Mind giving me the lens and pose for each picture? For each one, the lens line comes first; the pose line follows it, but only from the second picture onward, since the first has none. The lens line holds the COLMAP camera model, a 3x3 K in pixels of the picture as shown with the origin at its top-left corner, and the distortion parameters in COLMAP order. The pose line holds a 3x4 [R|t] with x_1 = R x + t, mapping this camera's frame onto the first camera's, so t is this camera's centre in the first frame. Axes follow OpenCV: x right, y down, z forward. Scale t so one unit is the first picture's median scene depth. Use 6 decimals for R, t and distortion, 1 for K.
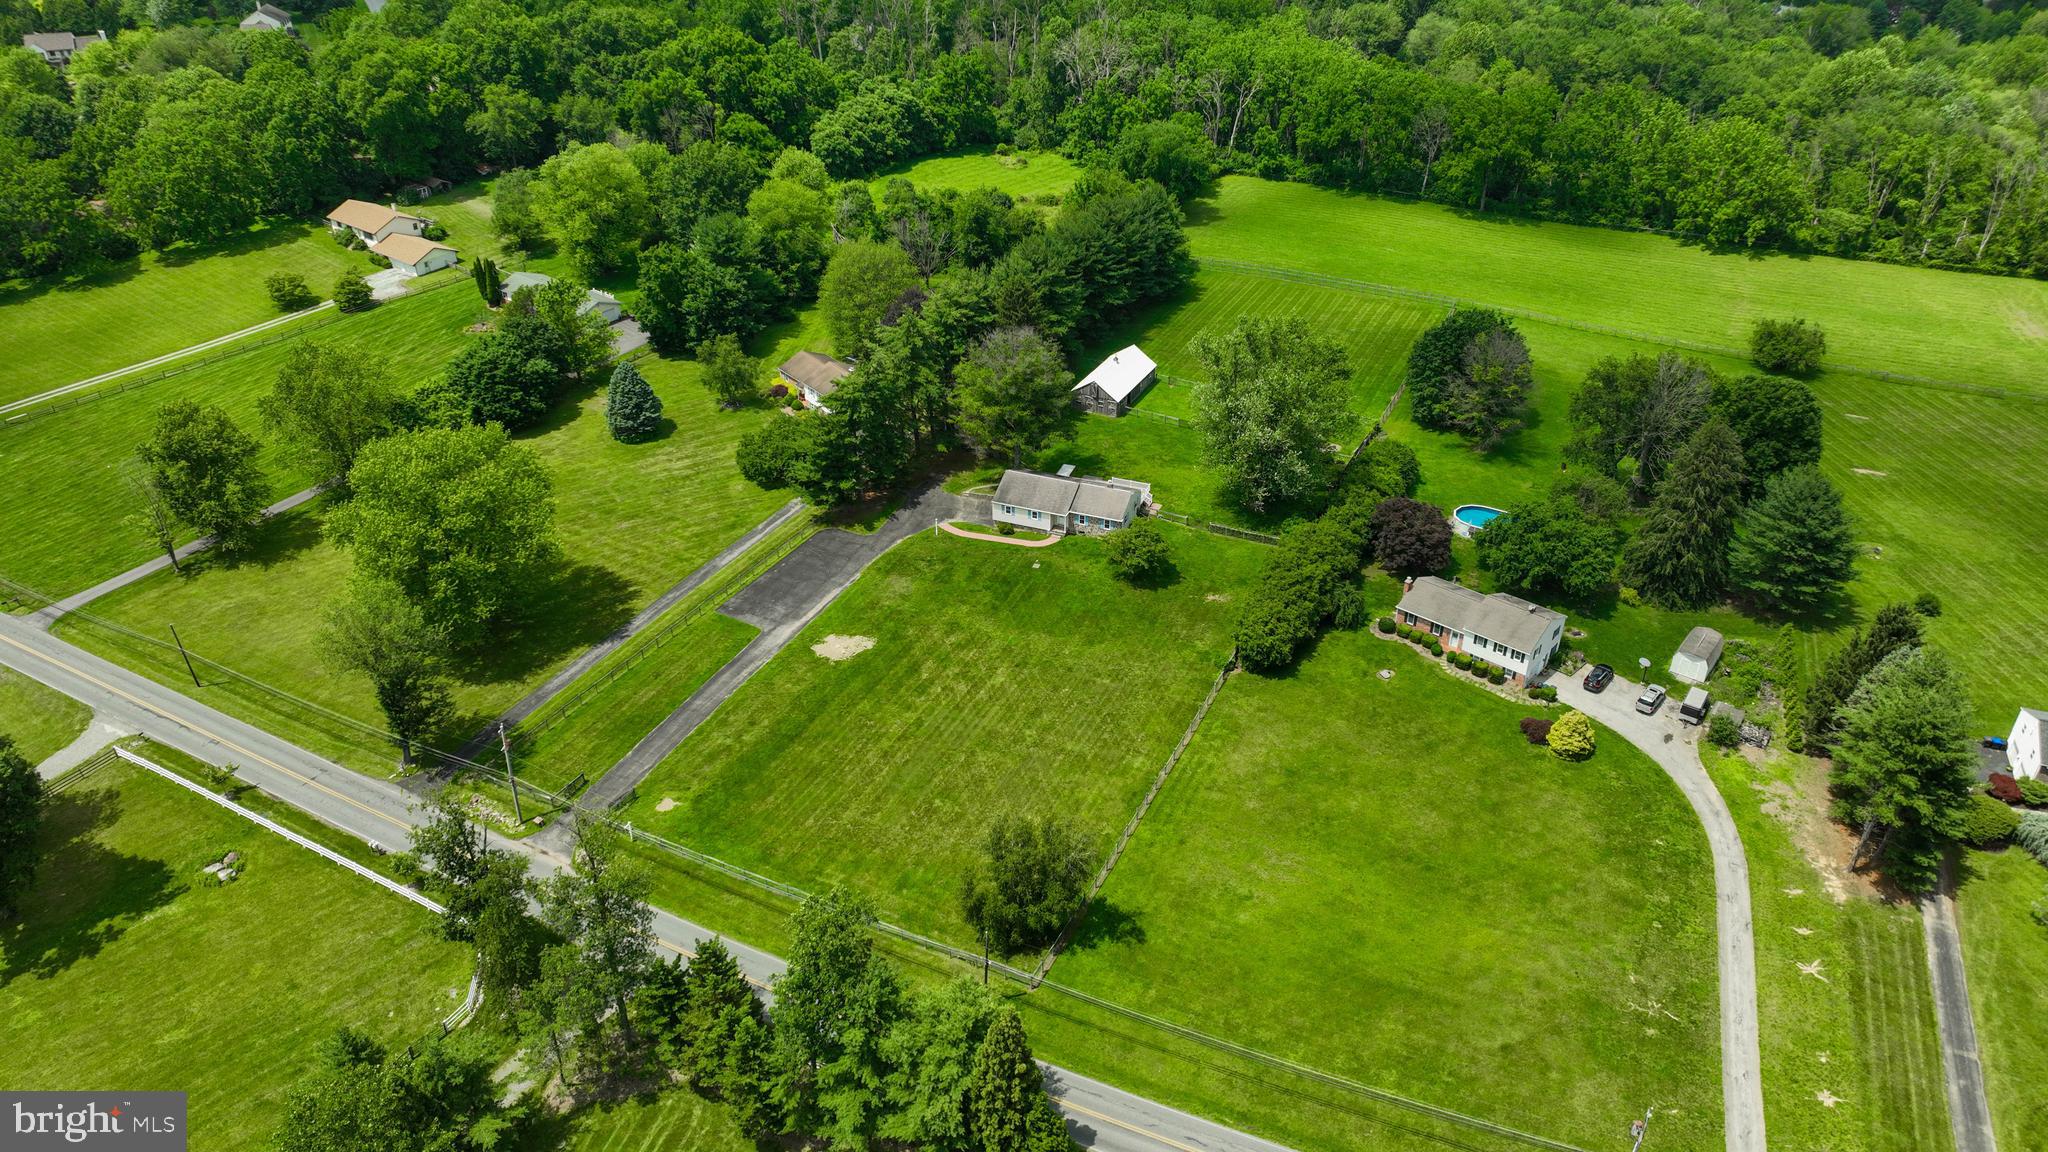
lens RADIAL K [[1437.9, 0, 1029.2], [0, 1437.9, 577.8], [0, 0, 1]] dist [-0.002457, 0.018414]
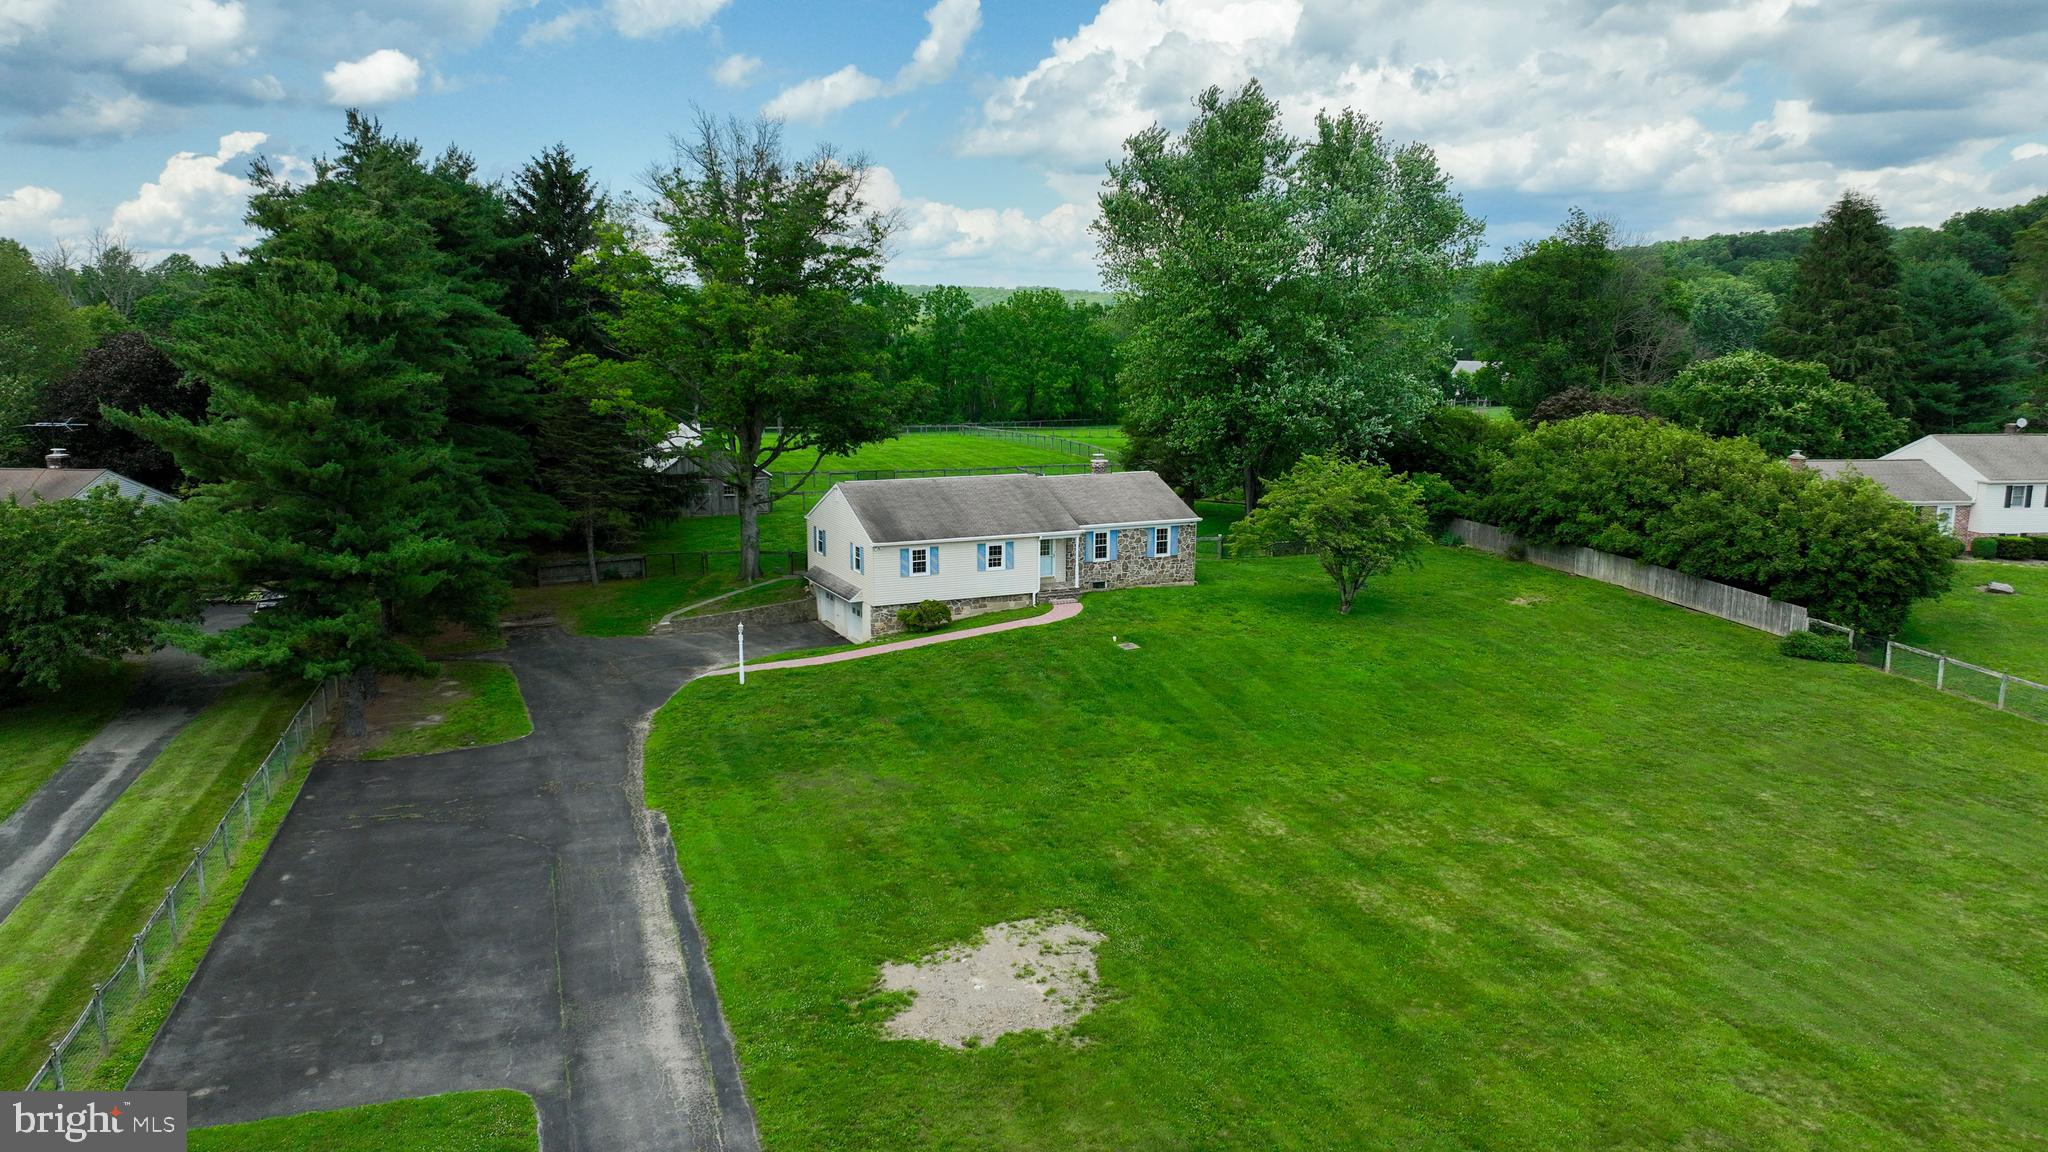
lens RADIAL K [[1437.9, 0, 1029.2], [0, 1437.9, 577.8], [0, 0, 1]] dist [-0.002457, 0.018414]
pose [[0.693674, -0.129359, 0.708578, -0.245620], [0.380982, 0.900761, -0.208526, 0.038229], [-0.611284, 0.414604, 0.674118, 0.784635]]
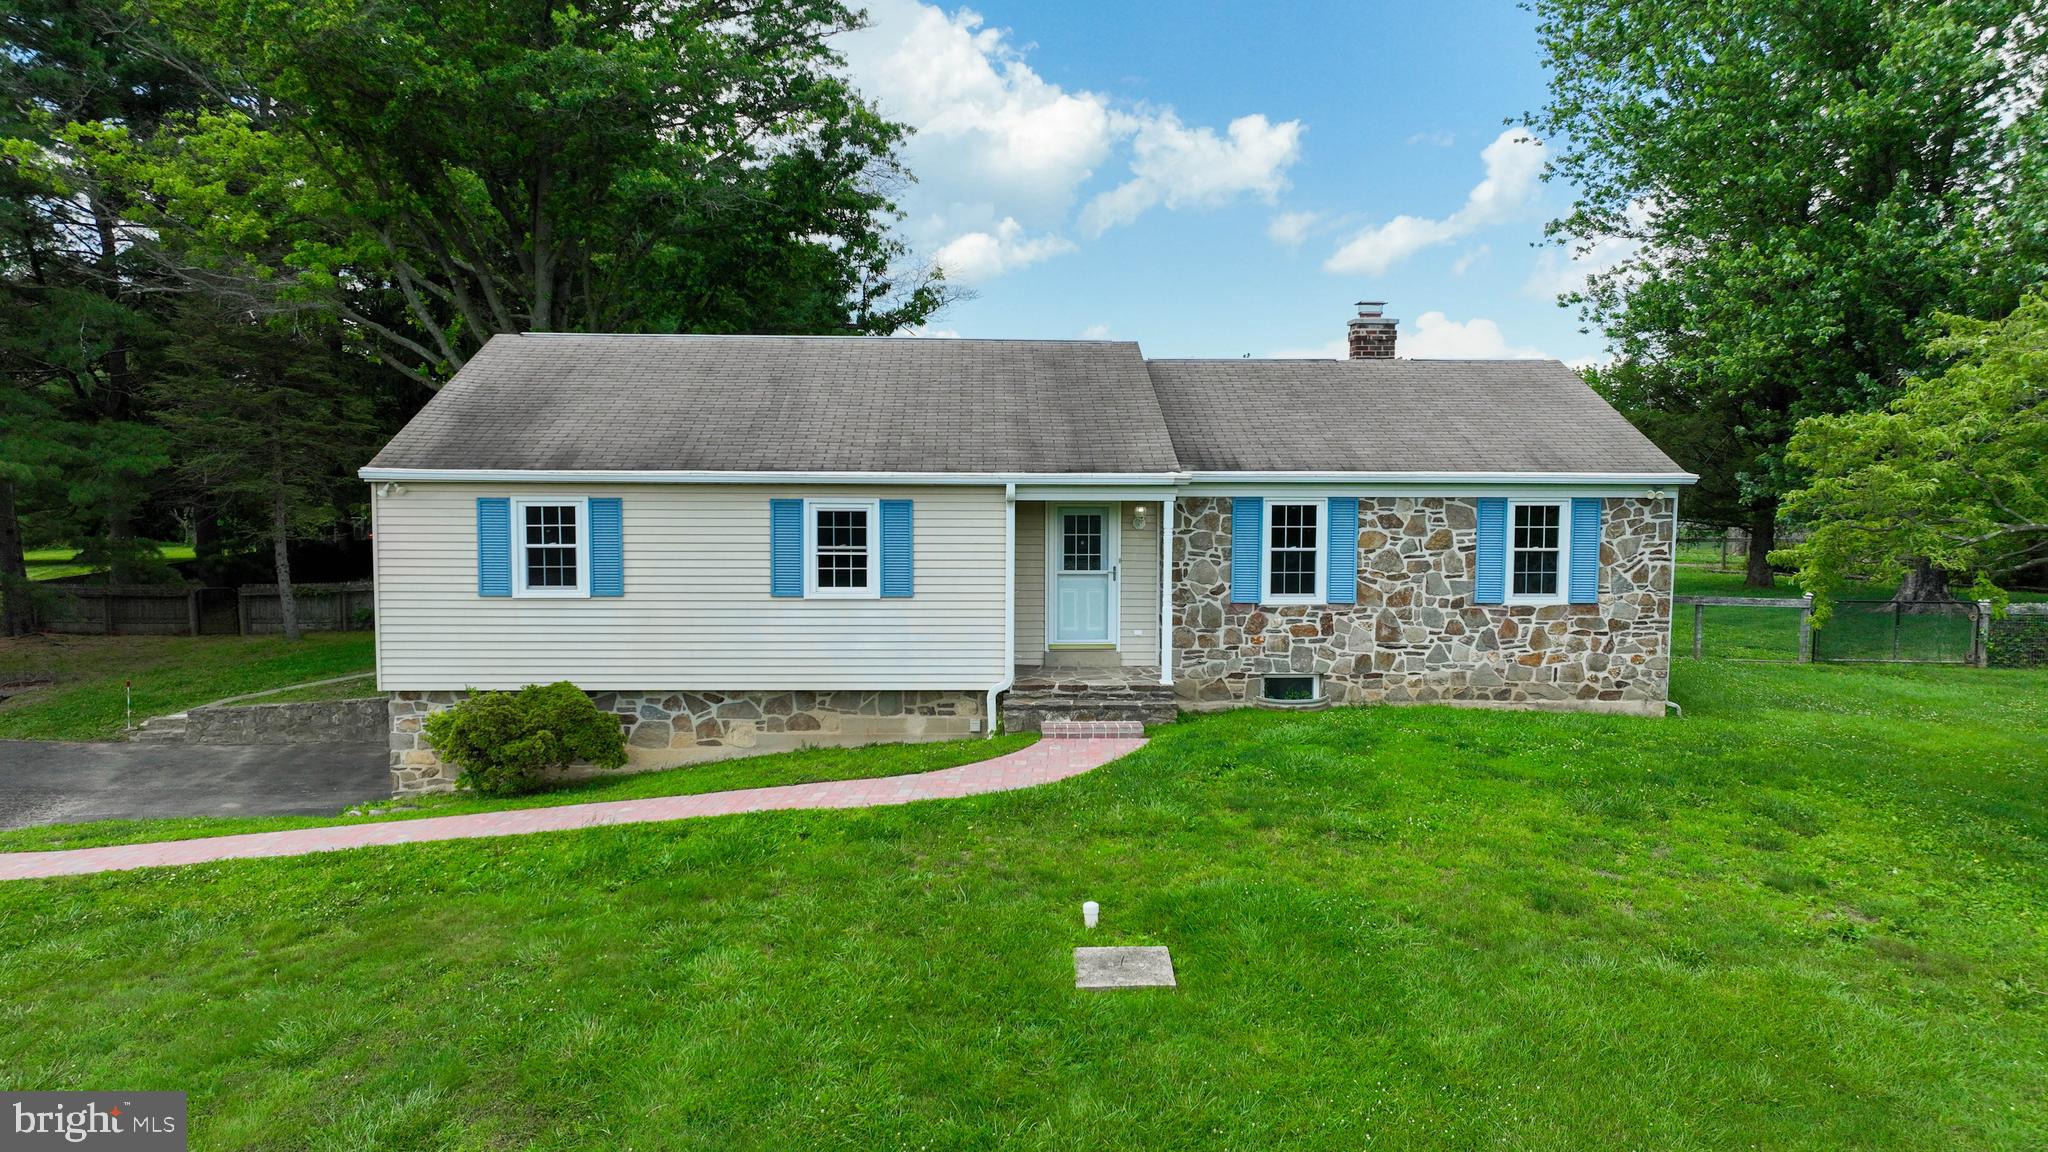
lens RADIAL K [[1437.9, 0, 1029.2], [0, 1437.9, 577.8], [0, 0, 1]] dist [-0.002457, 0.018414]
pose [[0.923330, -0.030246, 0.382815, -0.022740], [0.203987, 0.883243, -0.422222, 0.002543], [-0.325348, 0.467940, 0.821694, 0.943237]]
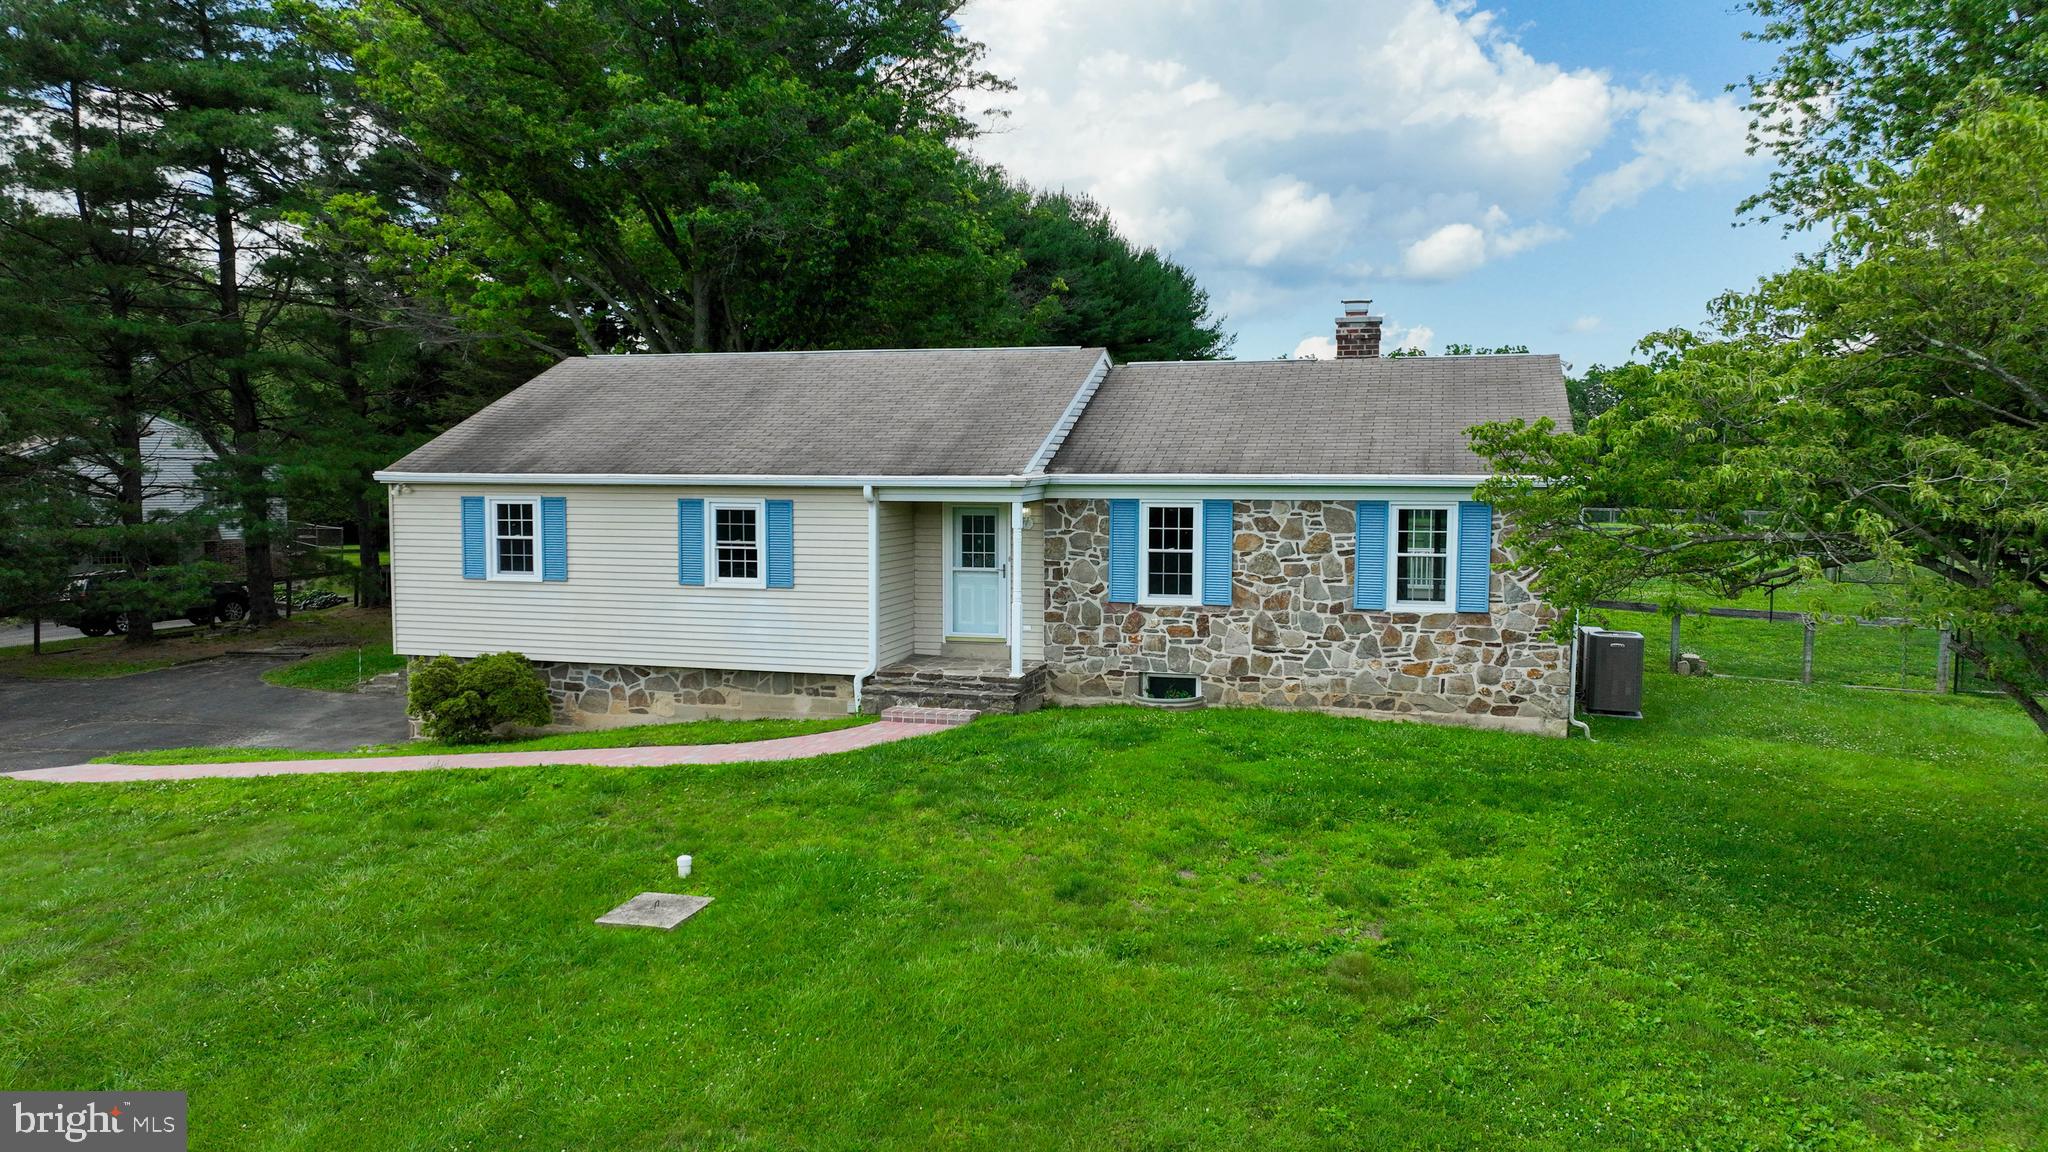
lens RADIAL K [[1437.9, 0, 1029.2], [0, 1437.9, 577.8], [0, 0, 1]] dist [-0.002457, 0.018414]
pose [[0.996933, -0.008469, 0.077794, 0.018227], [0.043616, 0.885524, -0.462541, 0.011252], [-0.064971, 0.464516, 0.883178, 0.929222]]
